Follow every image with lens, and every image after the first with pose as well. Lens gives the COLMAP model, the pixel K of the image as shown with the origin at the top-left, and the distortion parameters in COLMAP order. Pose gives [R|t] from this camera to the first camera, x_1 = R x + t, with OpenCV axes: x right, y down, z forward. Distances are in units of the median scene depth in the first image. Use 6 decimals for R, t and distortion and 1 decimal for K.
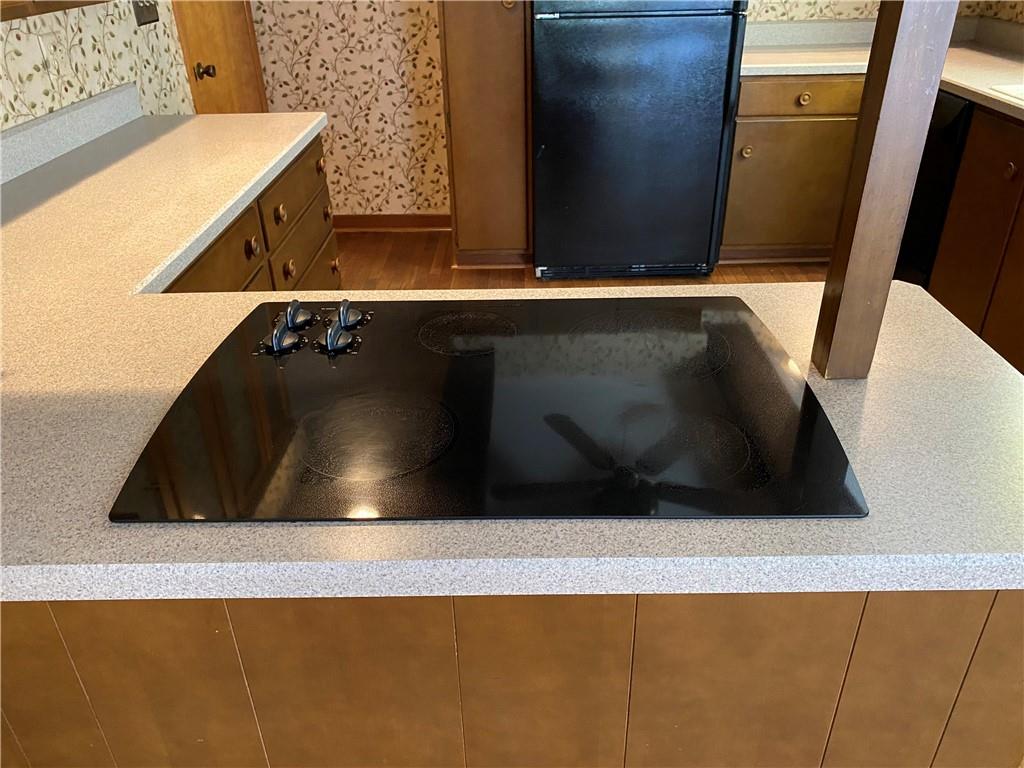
lens RADIAL K [[780.9, 0, 512.2], [0, 780.9, 382.2], [0, 0, 1]] dist [0.000472, -0.010271]
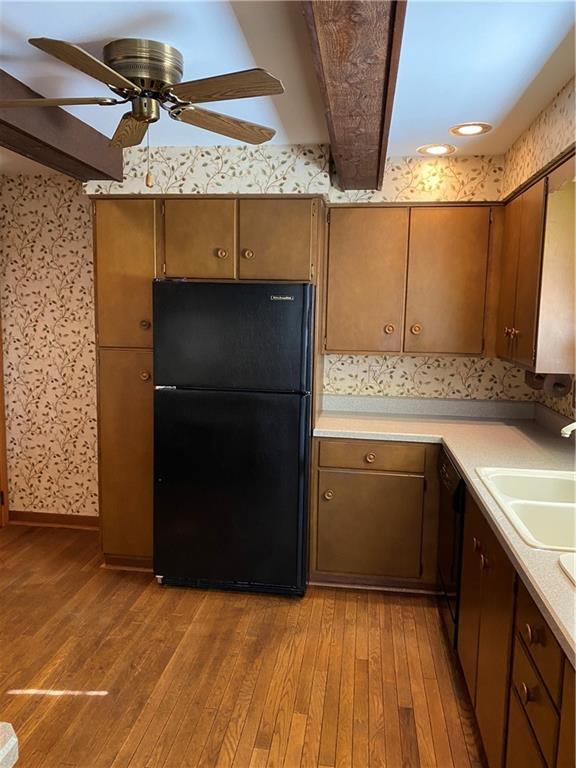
lens RADIAL K [[585.6, 0, 286.7], [0, 585.6, 379.8], [0, 0, 1]] dist [0.000472, -0.010271]
pose [[0.990524, 0.055246, -0.125735, 0.312993], [-0.100494, 0.915574, -0.389391, -0.087898], [0.093607, 0.398337, 0.912450, 0.073456]]
